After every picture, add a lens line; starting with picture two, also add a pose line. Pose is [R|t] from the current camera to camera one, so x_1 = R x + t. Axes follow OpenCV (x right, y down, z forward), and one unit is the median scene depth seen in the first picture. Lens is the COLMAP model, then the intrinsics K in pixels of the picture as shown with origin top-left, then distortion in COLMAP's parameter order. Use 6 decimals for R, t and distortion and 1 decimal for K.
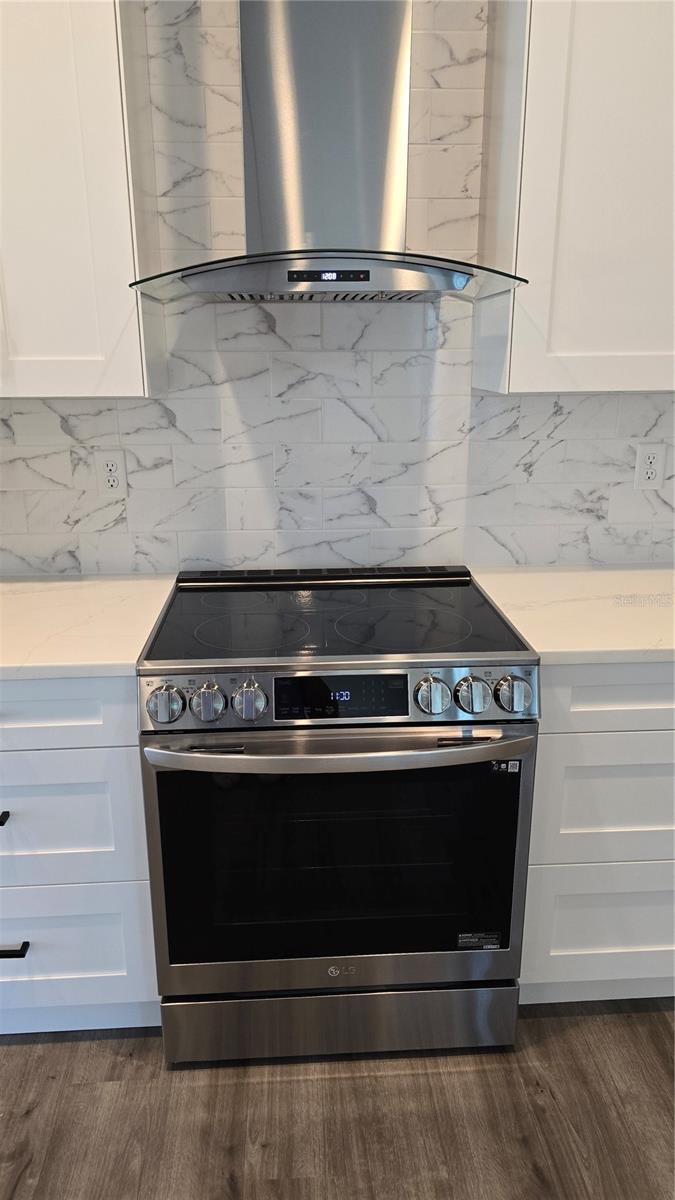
lens RADIAL K [[798.7, 0, 339.6], [0, 798.7, 601.5], [0, 0, 1]] dist [0.019385, -0.006330]
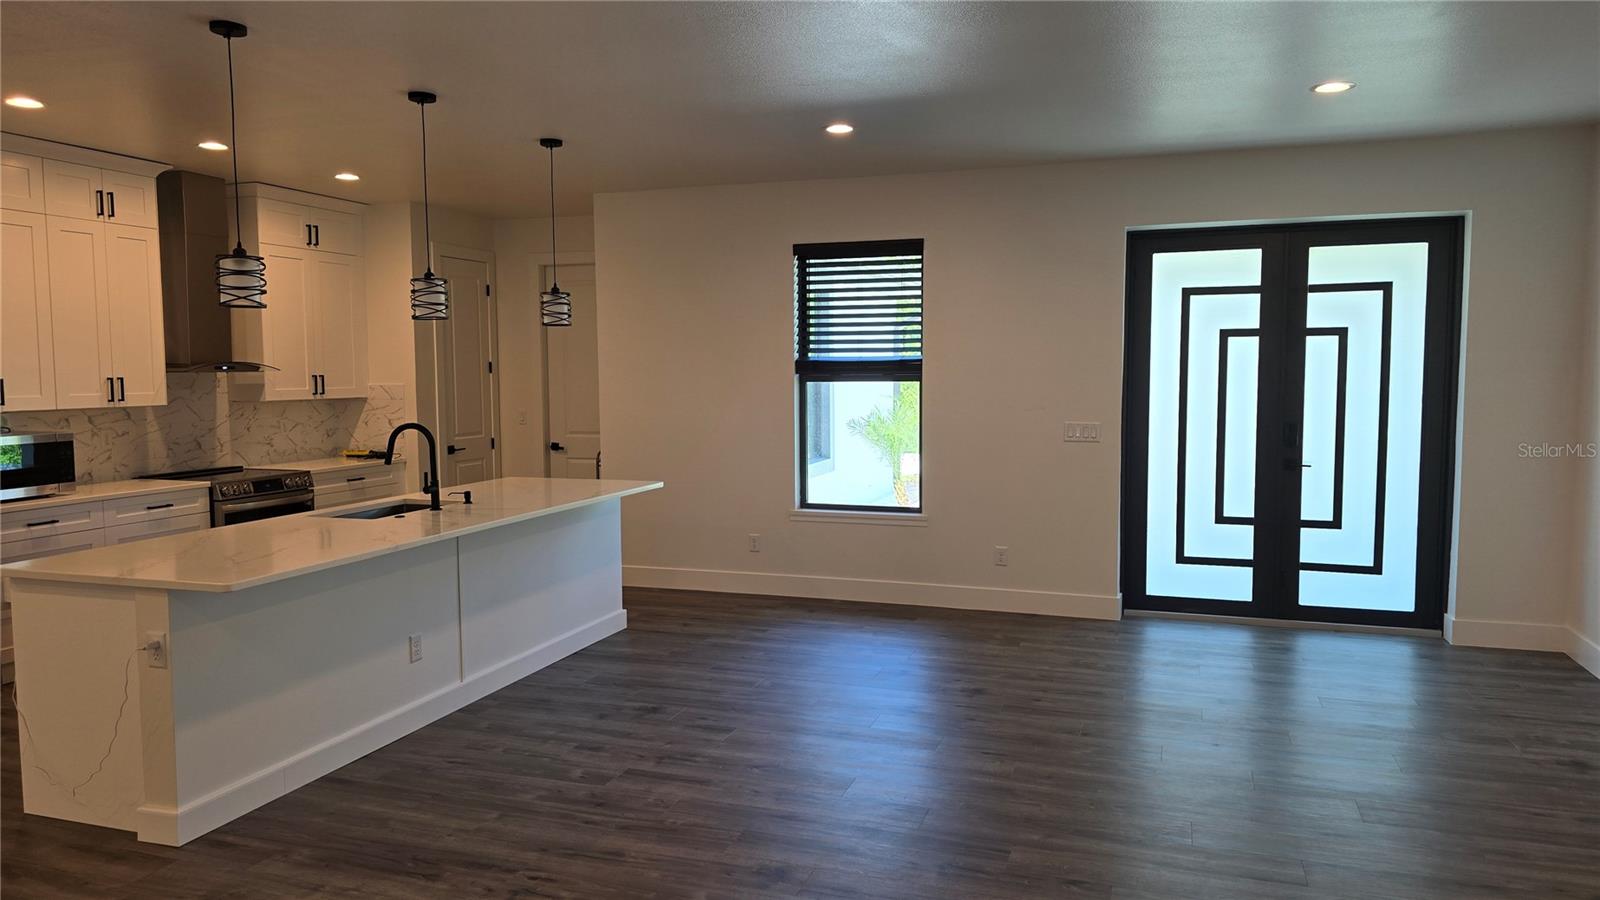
lens RADIAL K [[1064.9, 0, 798.2], [0, 1064.9, 436.9], [0, 0, 1]] dist [0.019385, -0.006330]
pose [[0.387374, -0.057739, 0.920113, -2.402254], [0.272247, 0.960692, -0.054332, 0.568758], [-0.880808, 0.271544, 0.387867, -2.060522]]
